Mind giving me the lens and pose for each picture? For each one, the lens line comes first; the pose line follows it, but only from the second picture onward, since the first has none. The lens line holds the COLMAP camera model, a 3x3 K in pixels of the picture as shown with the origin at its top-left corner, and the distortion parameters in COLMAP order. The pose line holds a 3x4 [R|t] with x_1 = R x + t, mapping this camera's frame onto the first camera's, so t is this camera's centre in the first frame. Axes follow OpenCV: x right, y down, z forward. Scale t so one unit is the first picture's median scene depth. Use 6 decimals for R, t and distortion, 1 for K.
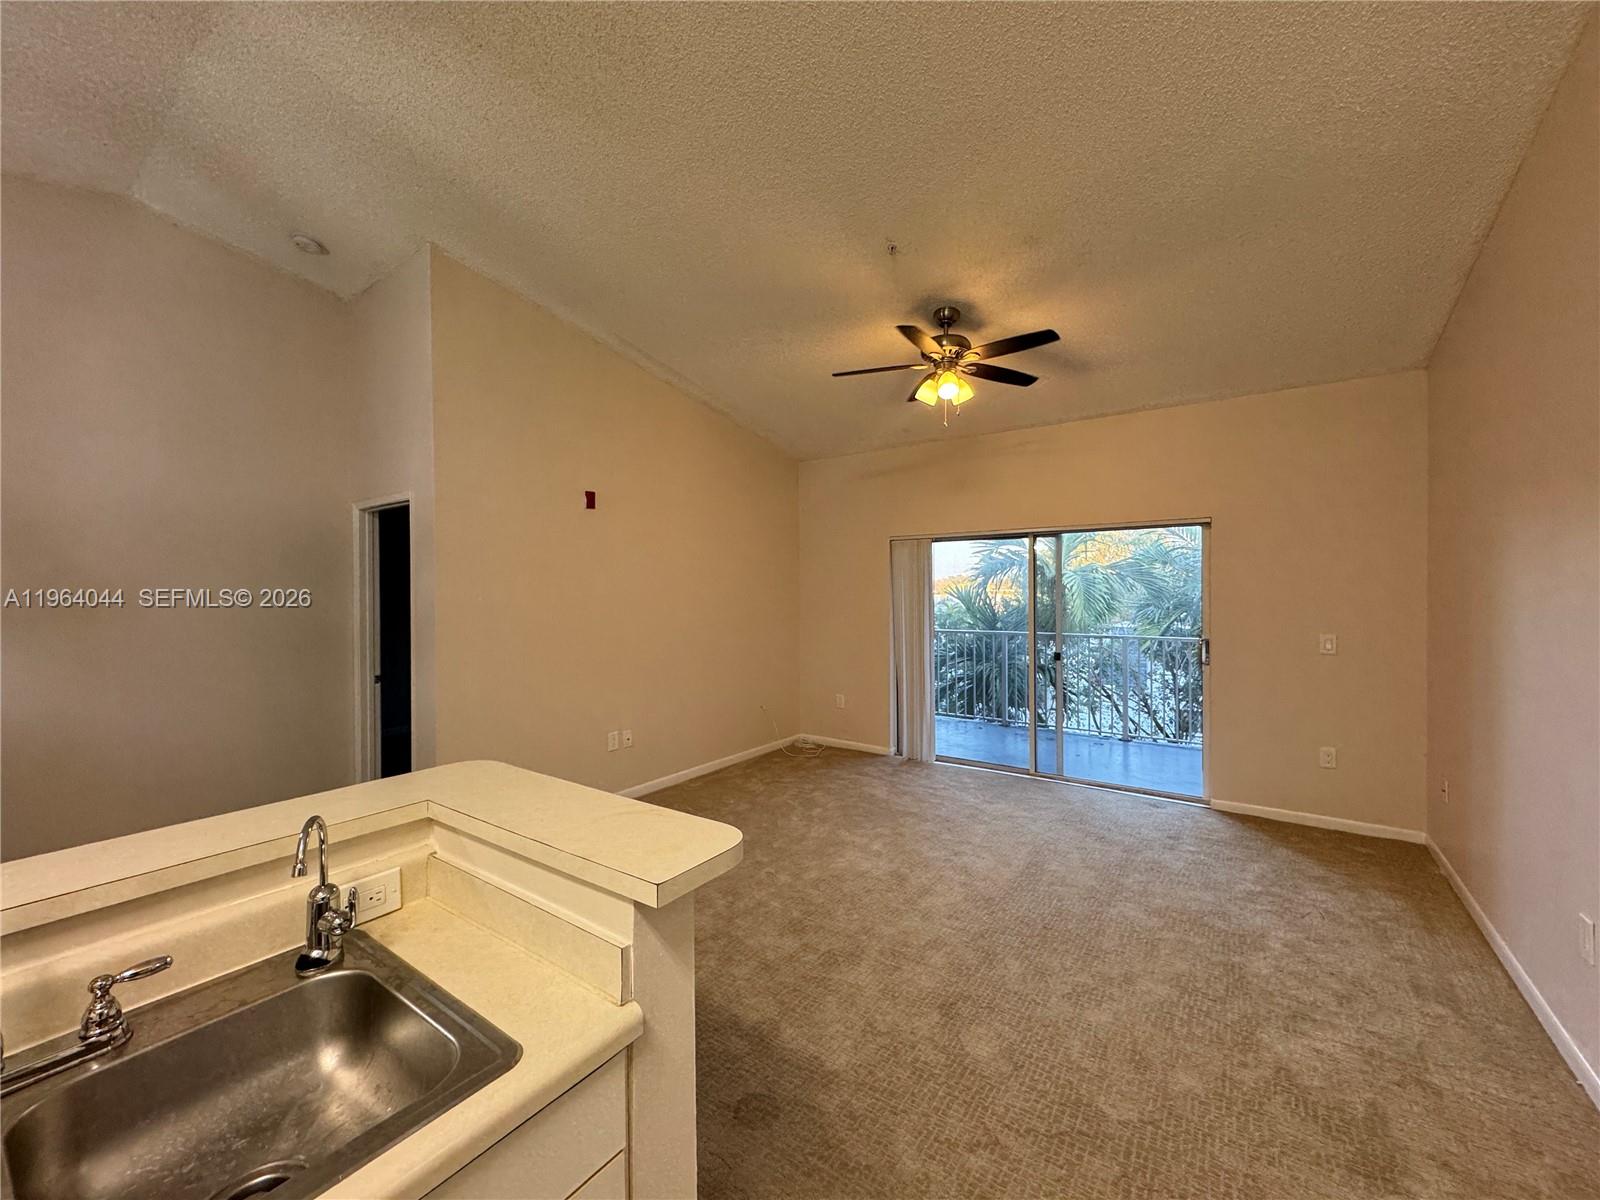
lens RADIAL K [[636.5, 0, 799.6], [0, 636.5, 596.9], [0, 0, 1]] dist [-0.003197, -0.000272]
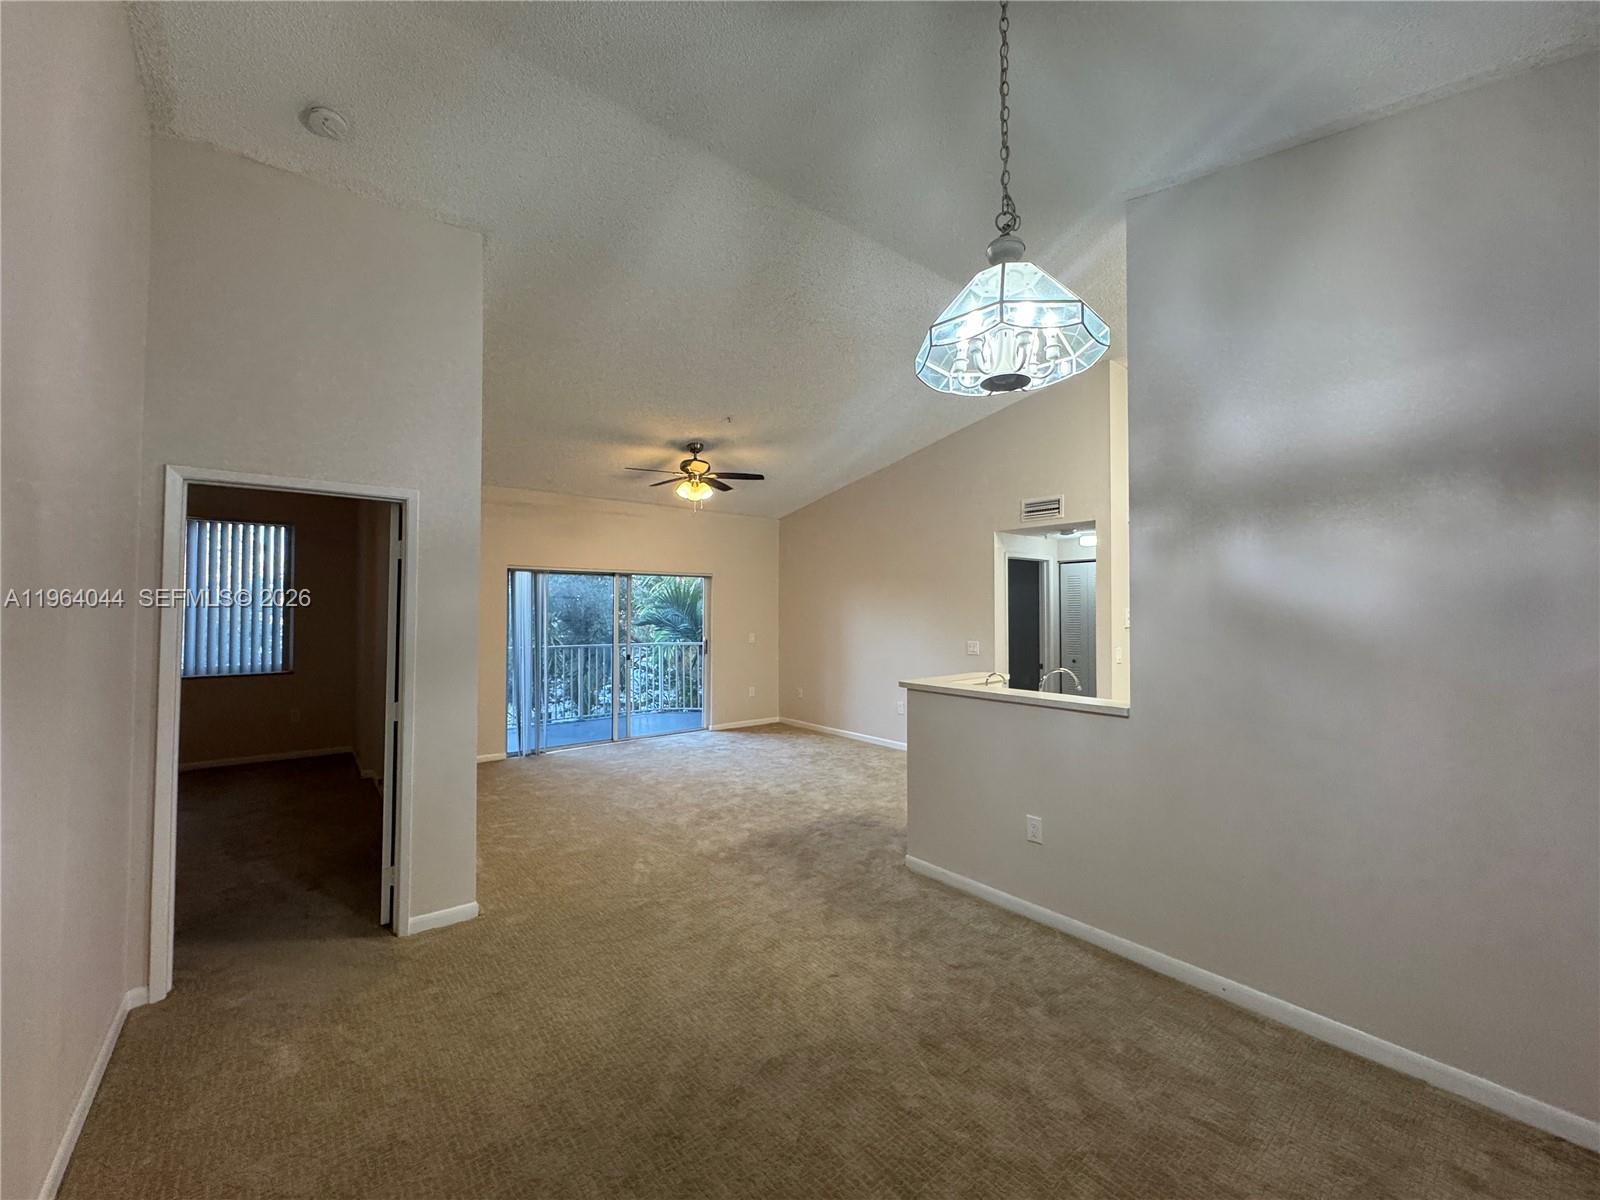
lens RADIAL K [[636.5, 0, 799.6], [0, 636.5, 596.9], [0, 0, 1]] dist [-0.003197, -0.000272]
pose [[0.273414, 0.026099, 0.961542, -1.272238], [0.014140, 0.999415, -0.031148, 0.005791], [-0.961793, 0.022112, 0.272885, 0.289906]]
